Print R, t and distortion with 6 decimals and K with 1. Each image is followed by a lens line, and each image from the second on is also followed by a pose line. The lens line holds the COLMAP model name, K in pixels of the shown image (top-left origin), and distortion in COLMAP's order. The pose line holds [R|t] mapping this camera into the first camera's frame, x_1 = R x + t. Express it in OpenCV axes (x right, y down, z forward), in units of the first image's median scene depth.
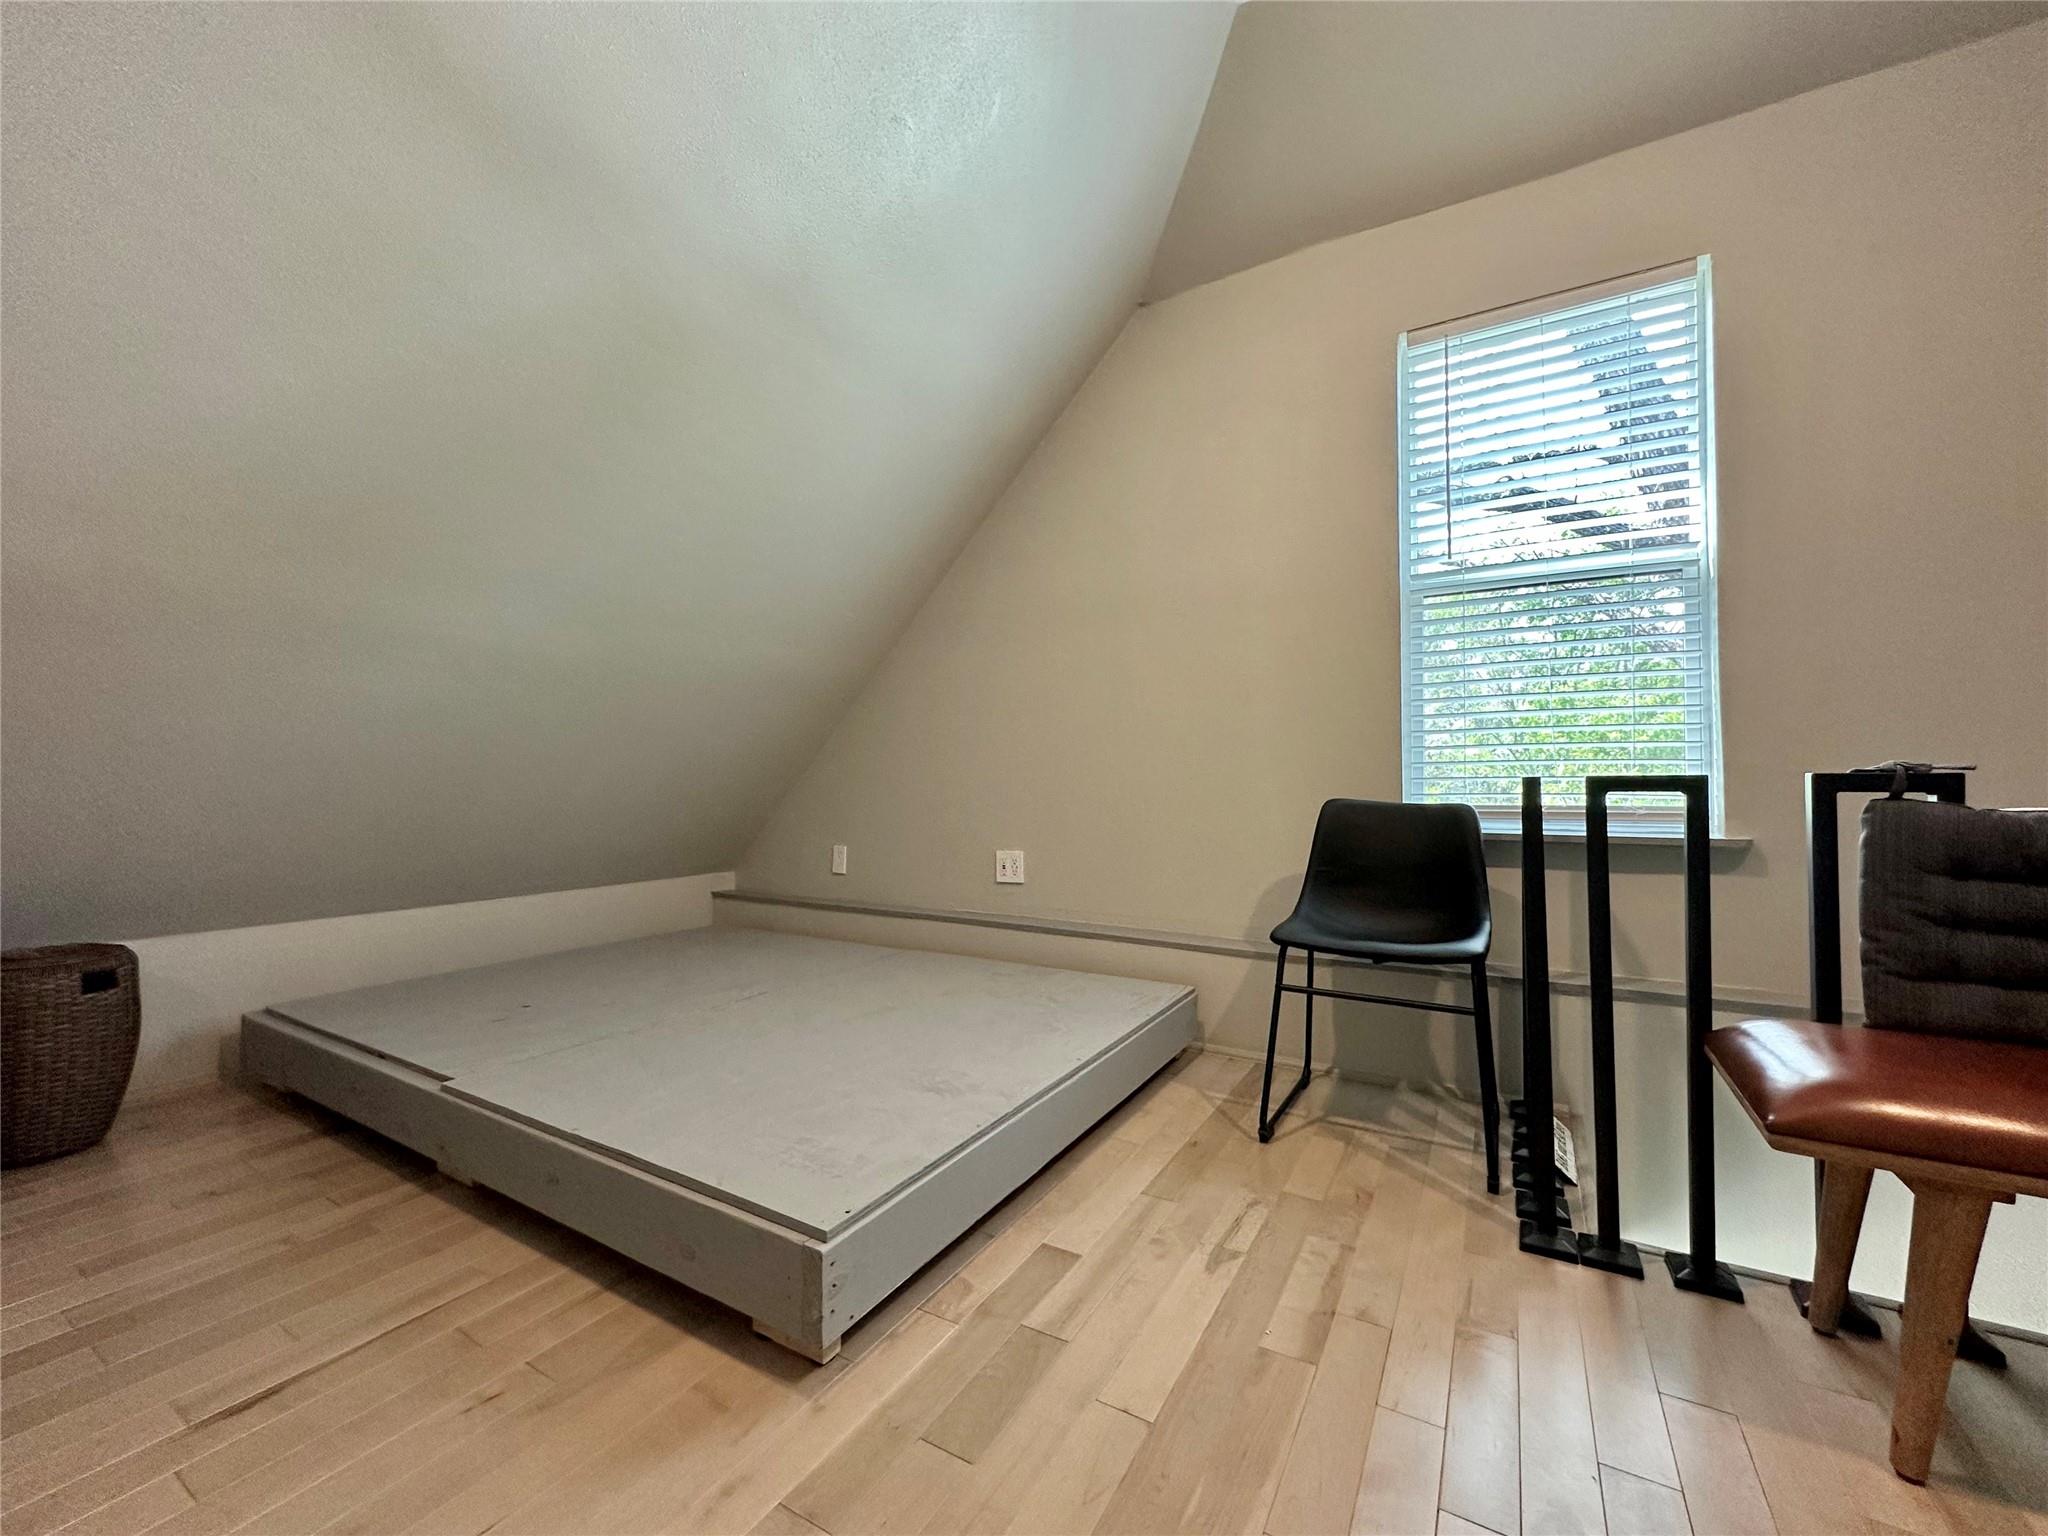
lens RADIAL K [[814.3, 0, 1024.0], [0, 814.3, 768.0], [0, 0, 1]] dist [-0.002954, 0.000179]
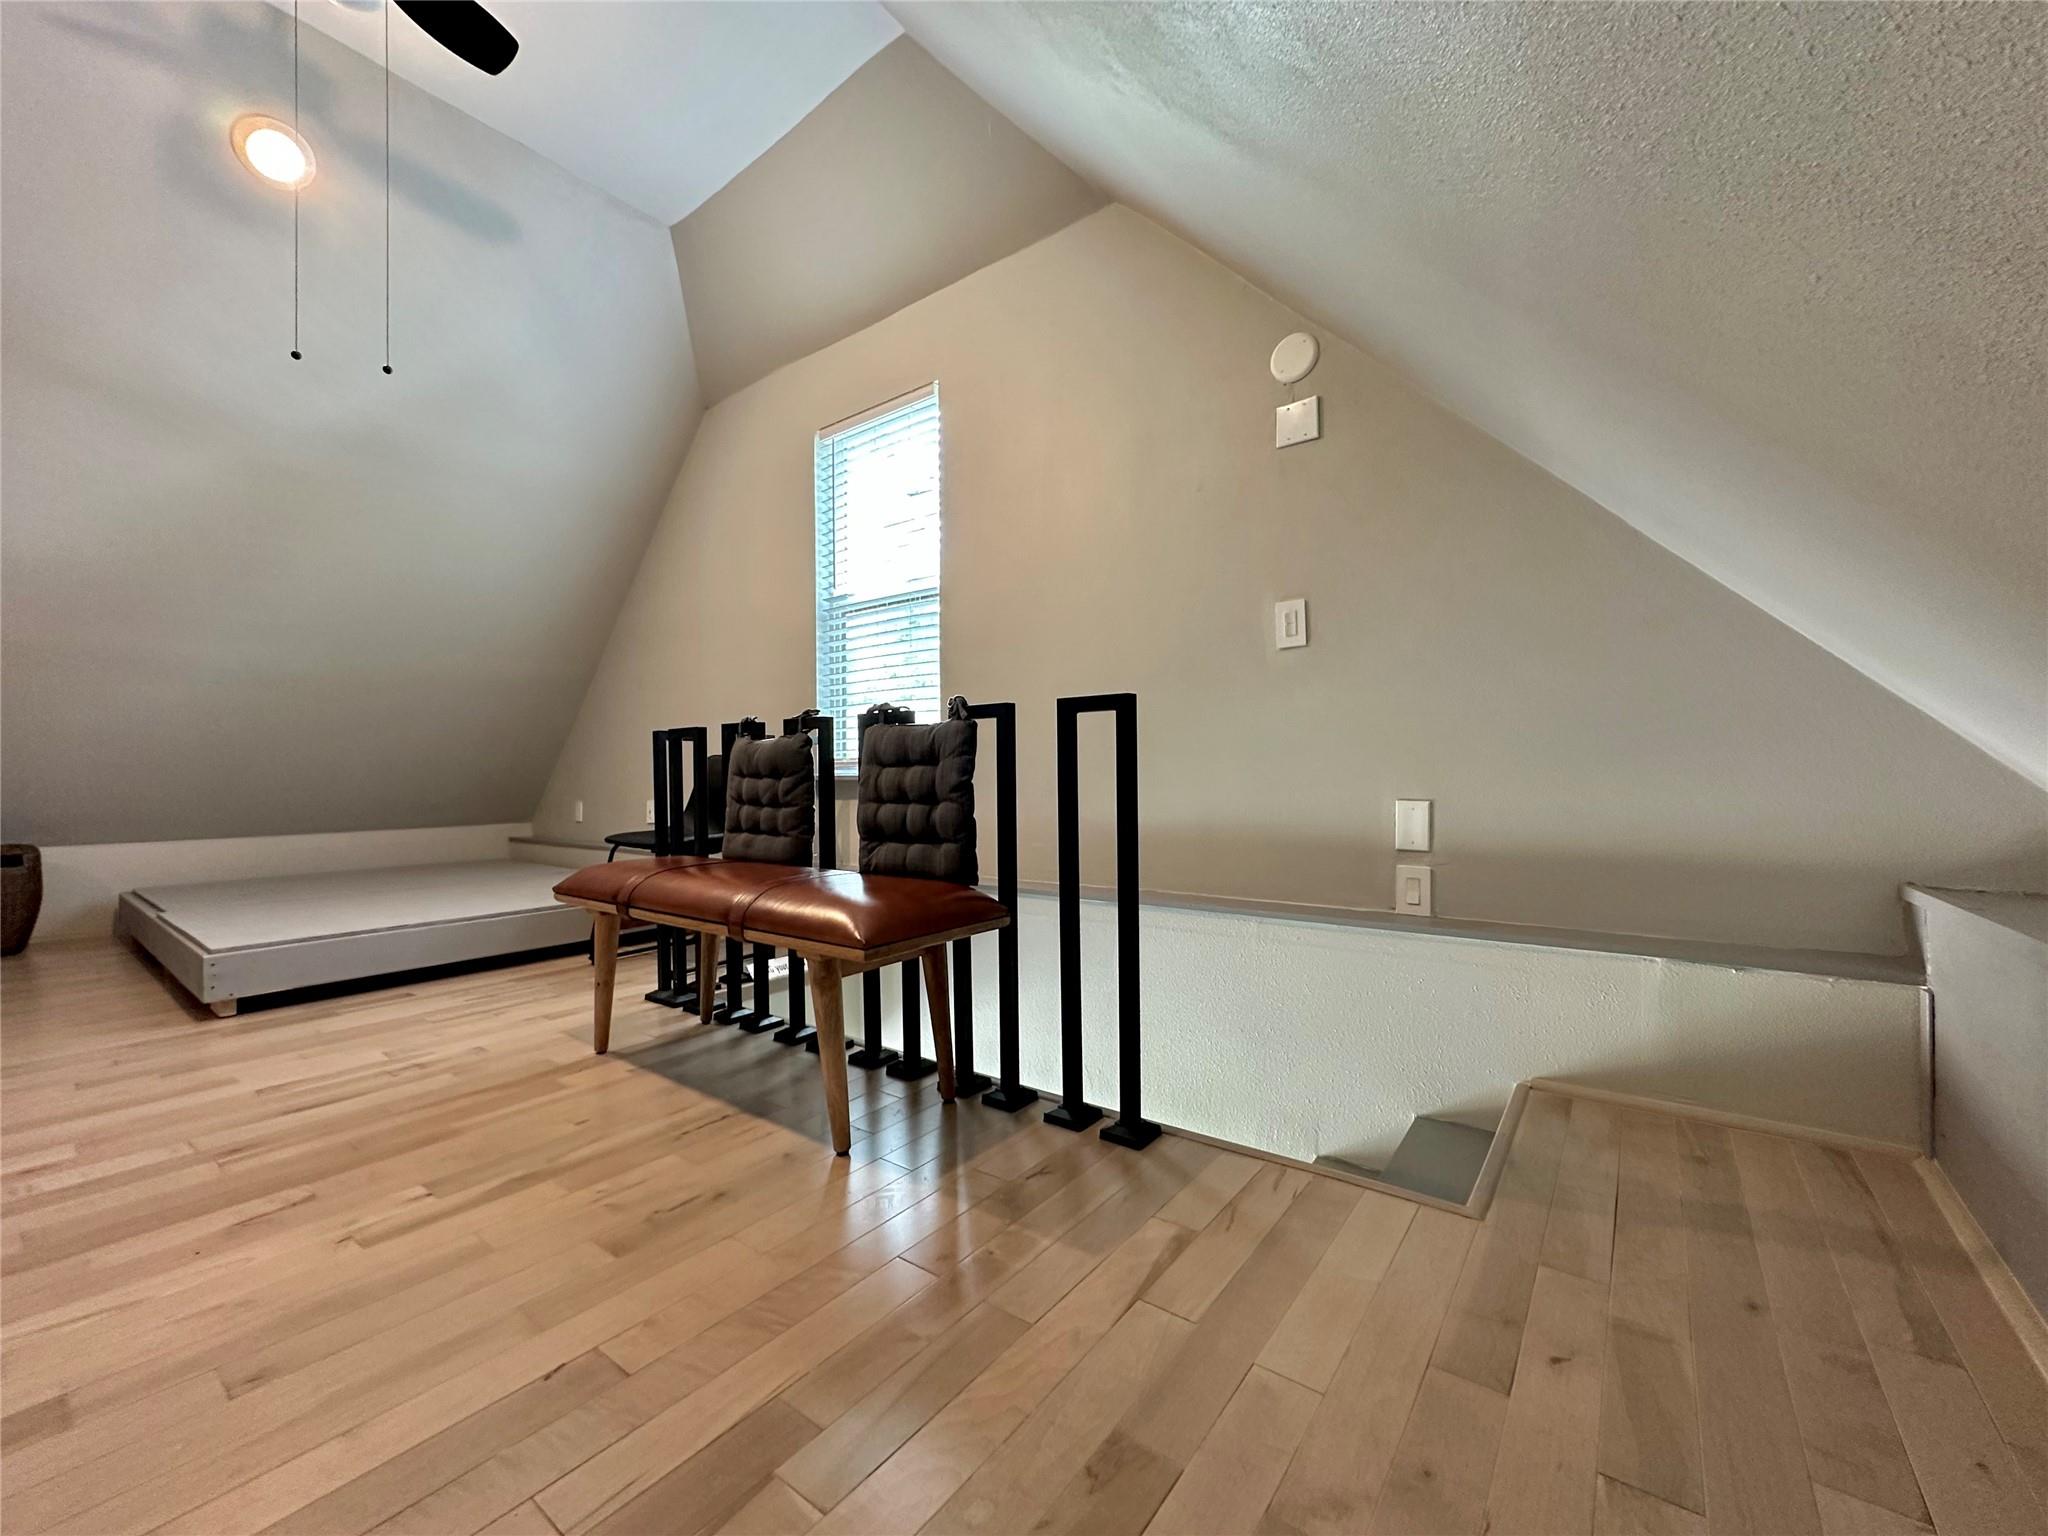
lens RADIAL K [[814.3, 0, 1024.0], [0, 814.3, 768.0], [0, 0, 1]] dist [-0.002954, 0.000179]
pose [[0.992911, -0.012270, -0.118227, 1.236284], [0.013763, 0.999835, 0.011821, 0.060734], [0.118063, -0.013364, 0.992916, -0.490622]]
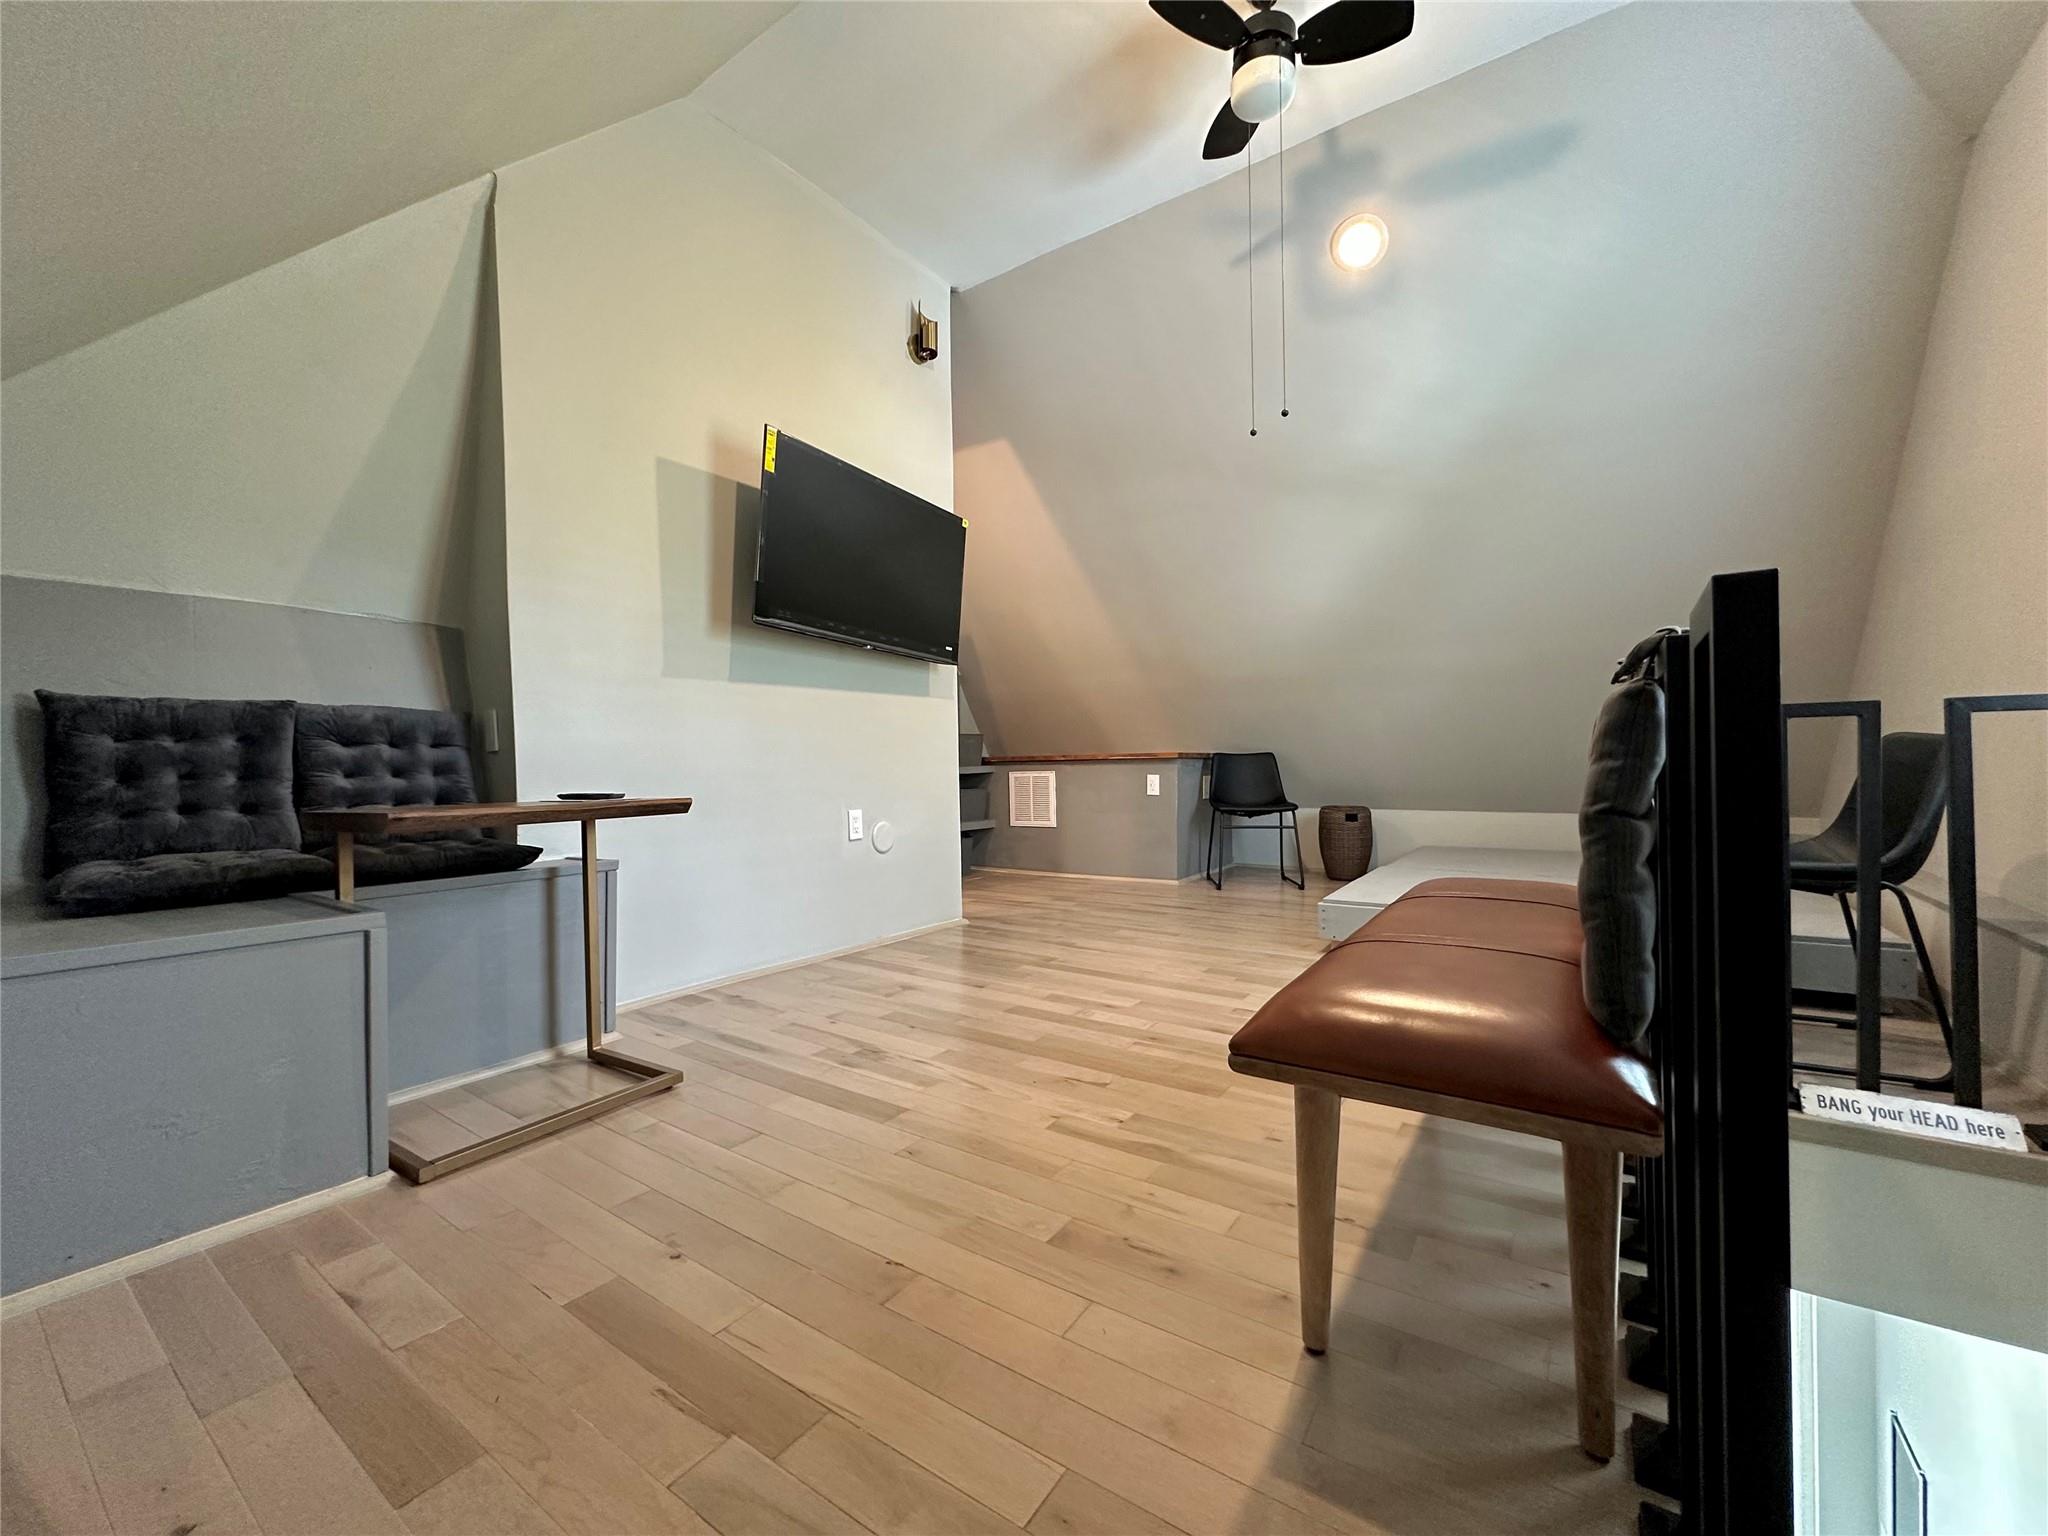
lens RADIAL K [[829.0, 0, 1035.5], [0, 829.0, 753.1], [0, 0, 1]] dist [-0.001074, 0.000039]
pose [[-0.055042, -0.007650, -0.998455, 1.520724], [0.025948, 0.999622, -0.009089, 0.048516], [0.998147, -0.026409, -0.054822, 0.117317]]
